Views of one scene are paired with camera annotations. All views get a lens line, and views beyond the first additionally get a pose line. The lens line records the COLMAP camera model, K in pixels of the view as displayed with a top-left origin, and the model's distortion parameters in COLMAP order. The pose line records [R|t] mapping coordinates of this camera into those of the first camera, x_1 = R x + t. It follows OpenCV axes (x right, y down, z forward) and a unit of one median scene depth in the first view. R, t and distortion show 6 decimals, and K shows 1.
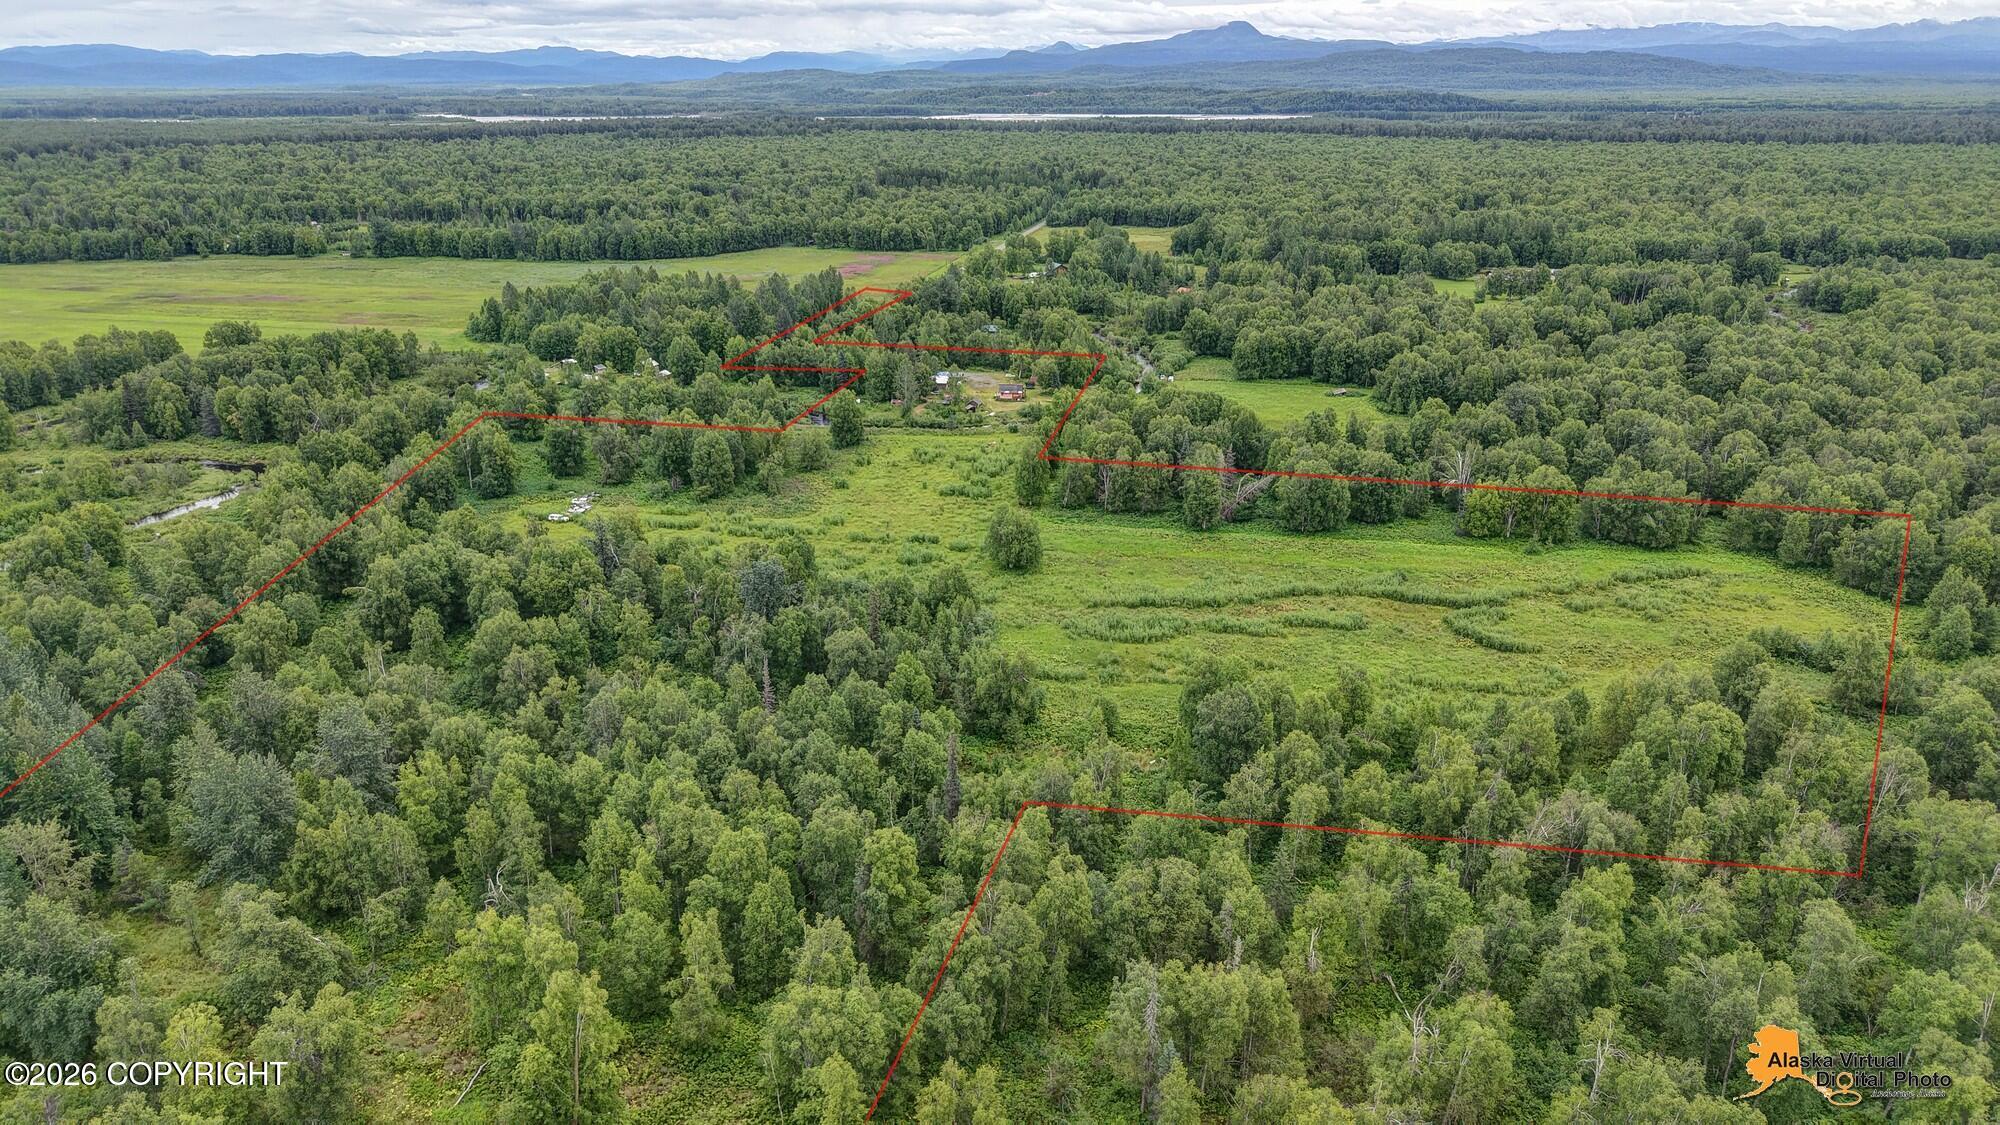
lens RADIAL K [[1337.0, 0, 1000.0], [0, 1337.0, 562.5], [0, 0, 1]] dist [0.030866, -0.033886]
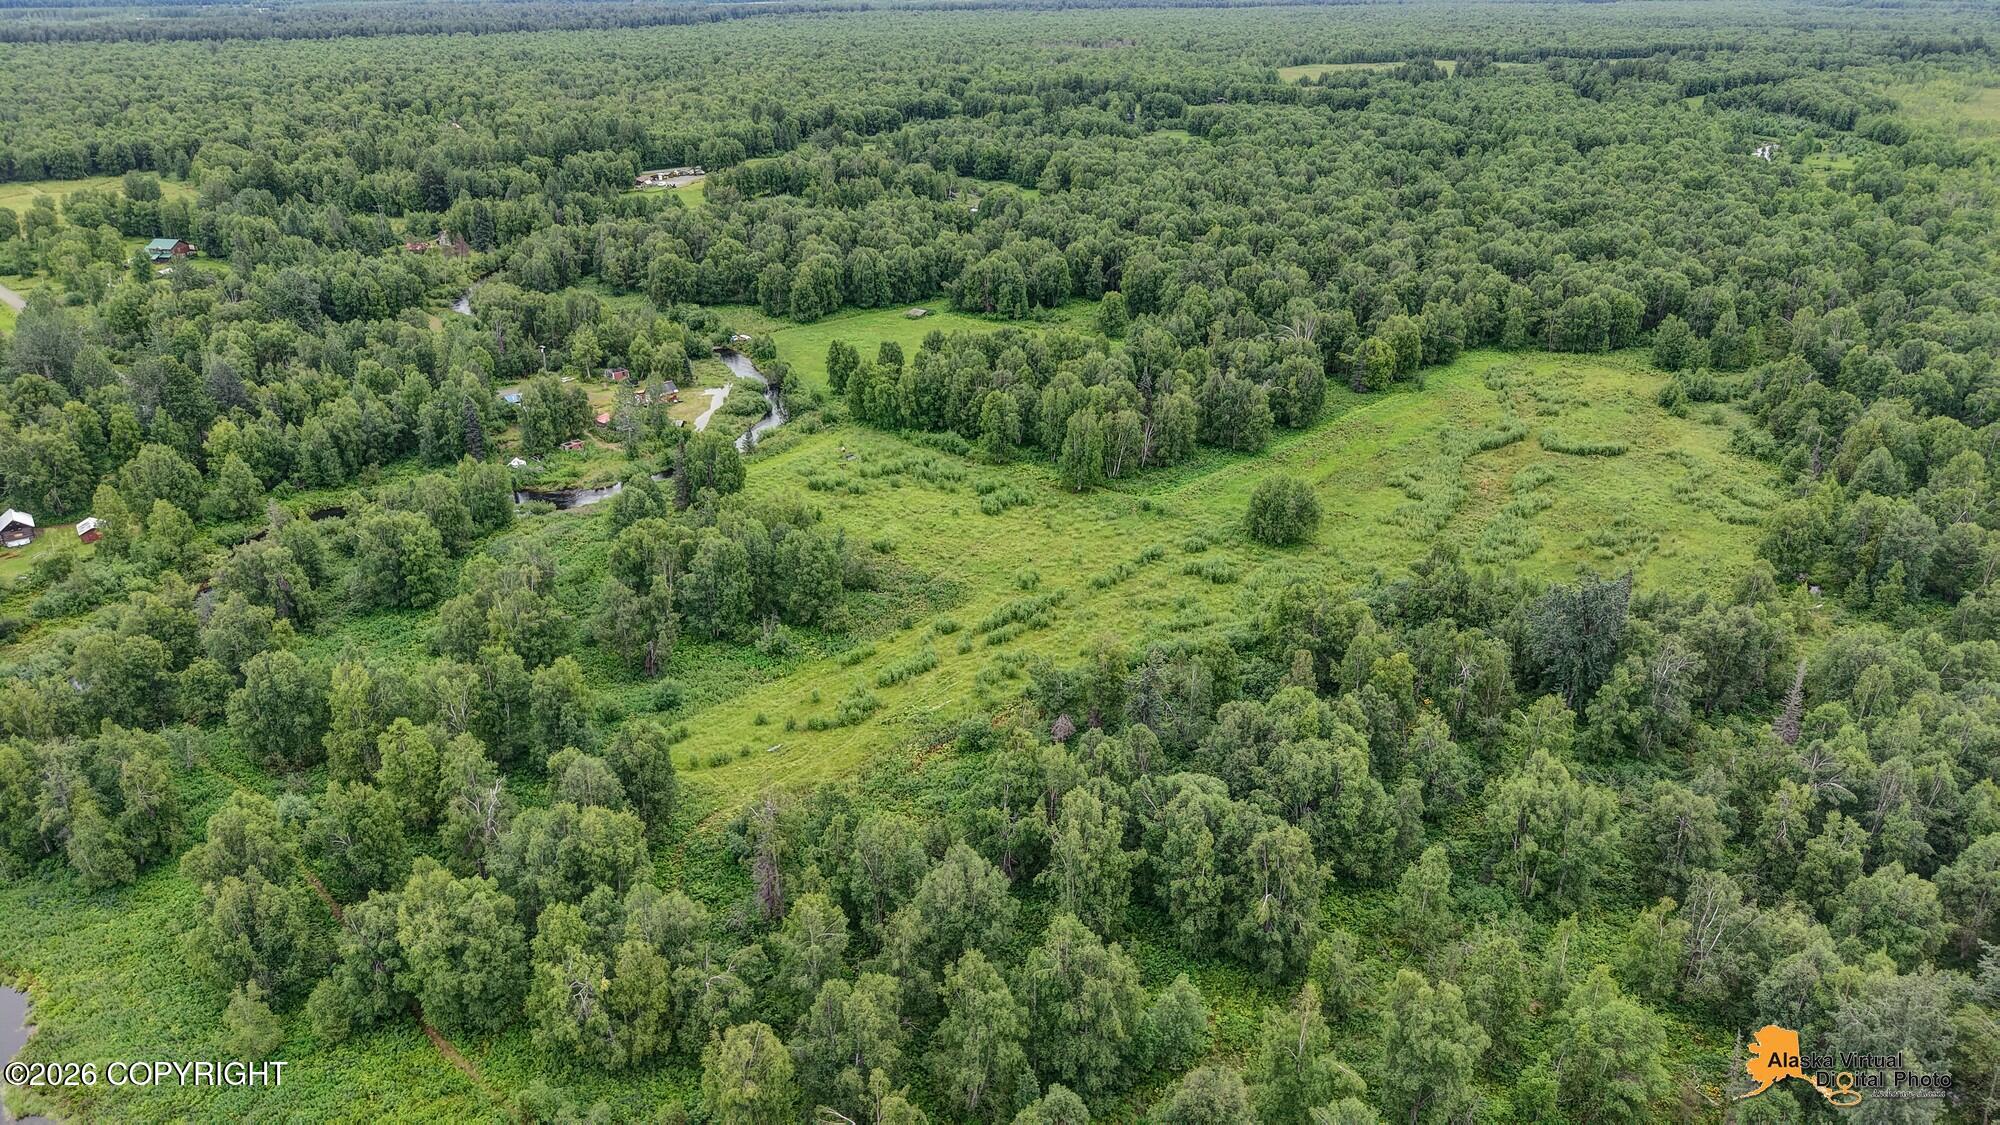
lens RADIAL K [[1338.6, 0, 1000.0], [0, 1338.6, 562.5], [0, 0, 1]] dist [0.010665, -0.002892]
pose [[0.546401, -0.339447, 0.765651, -0.271084], [0.283473, 0.935183, 0.212310, -0.078602], [-0.788092, 0.101035, 0.607209, 0.216095]]
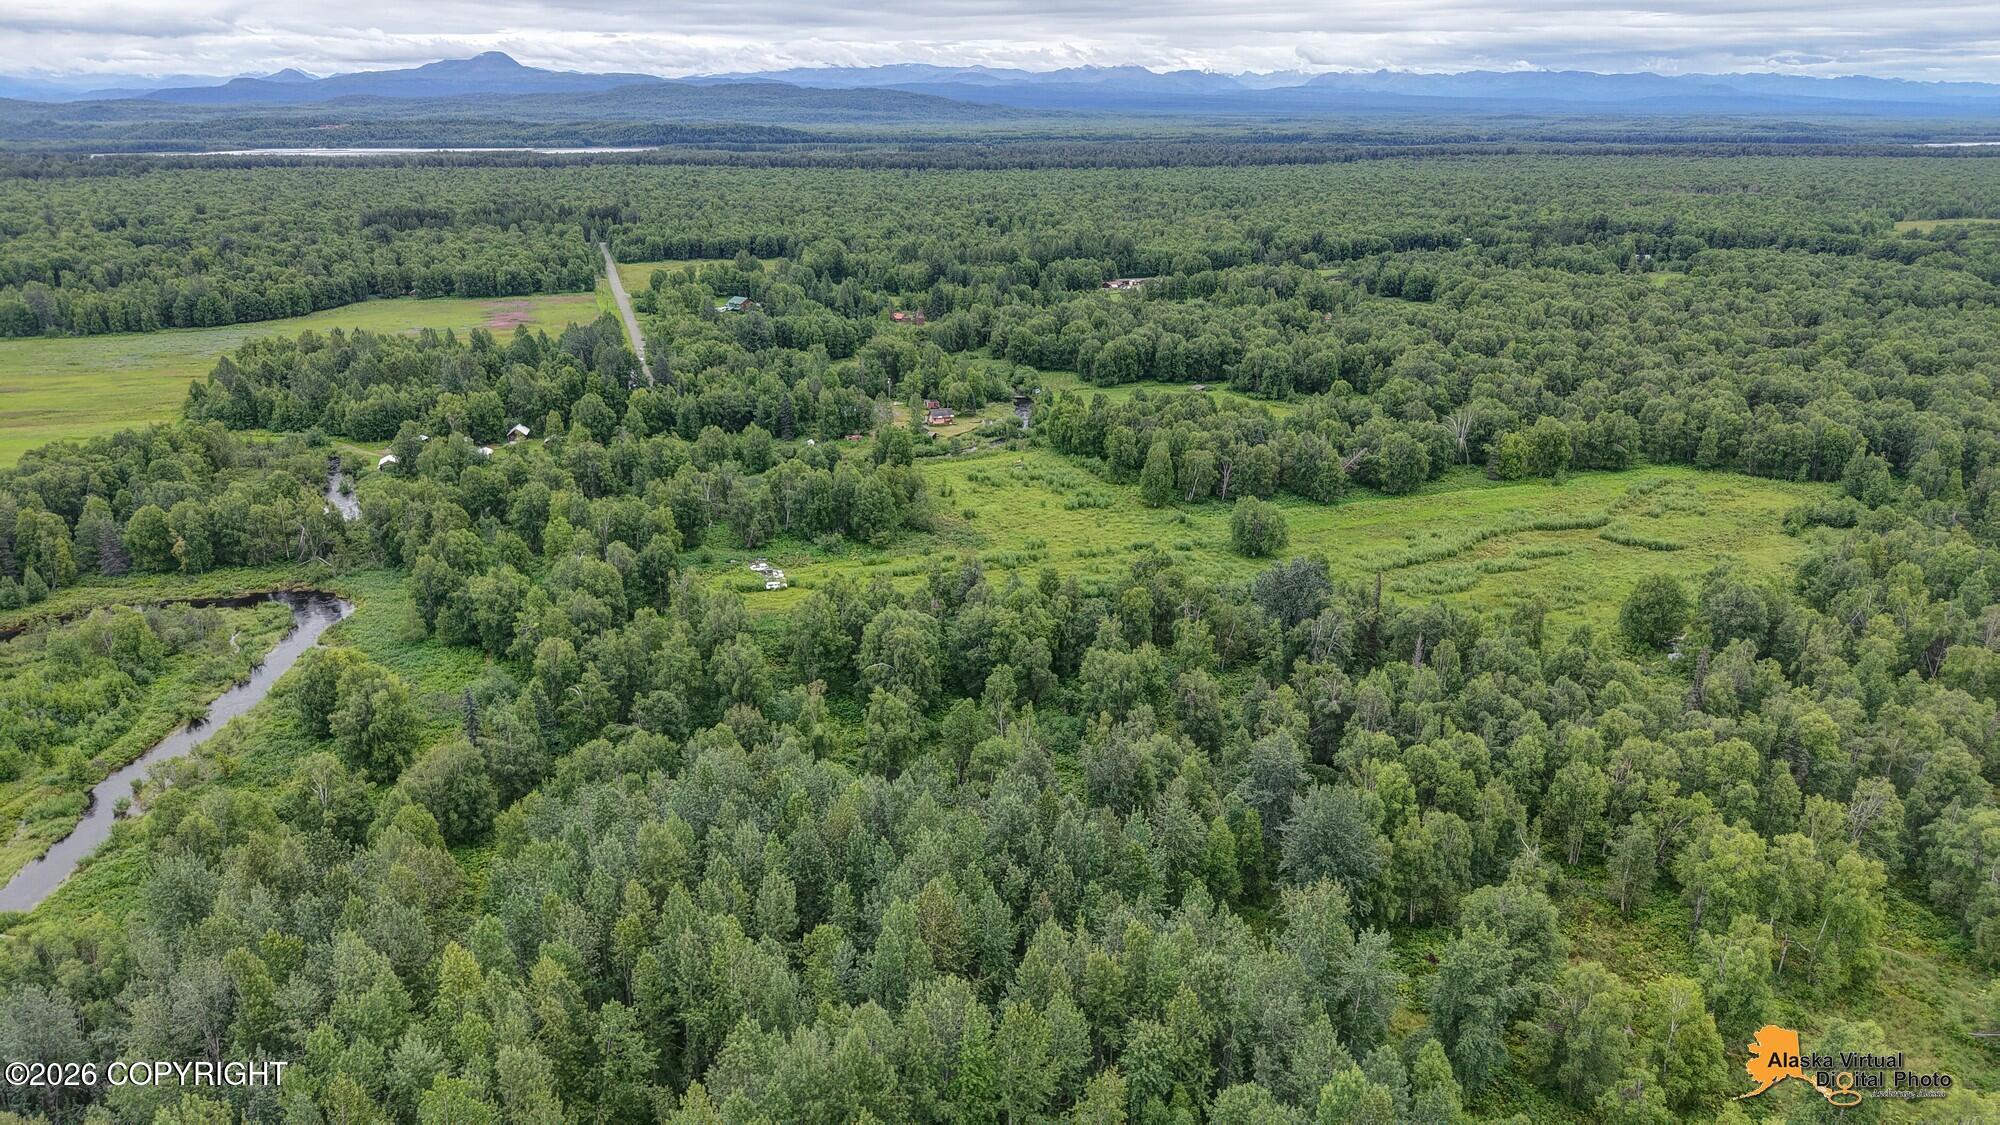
lens RADIAL K [[1338.6, 0, 1000.0], [0, 1338.6, 562.5], [0, 0, 1]] dist [0.010665, -0.002892]
pose [[0.874690, -0.153156, 0.459850, -0.238345], [0.163017, 0.986450, 0.018465, -0.015792], [-0.456447, 0.058813, 0.887805, 0.044073]]
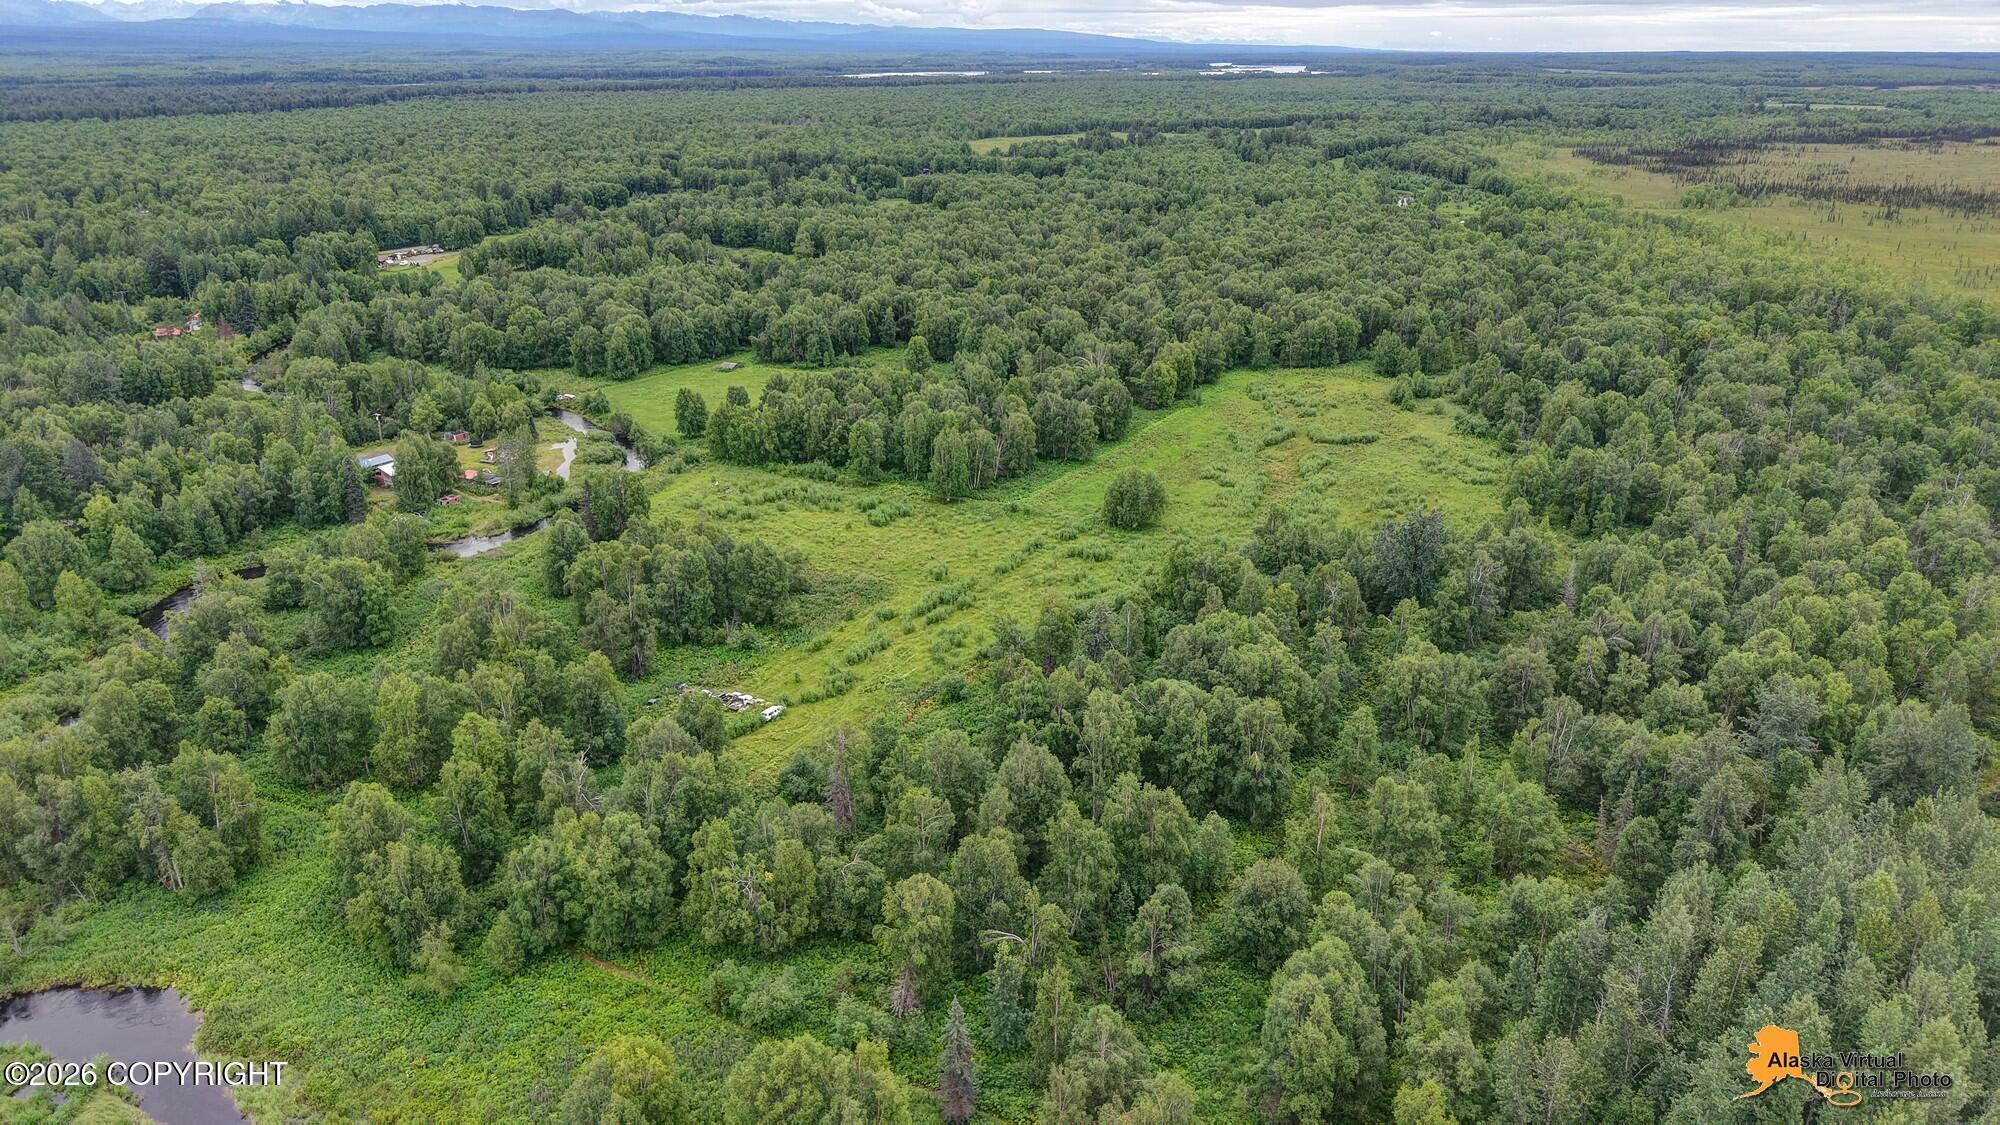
lens RADIAL K [[1337.0, 0, 1000.0], [0, 1337.0, 562.5], [0, 0, 1]] dist [0.030866, -0.033886]
pose [[0.332827, -0.337861, 0.880384, -0.331373], [0.321308, 0.918375, 0.230971, -0.085394], [-0.886559, 0.206001, 0.414218, 0.236896]]
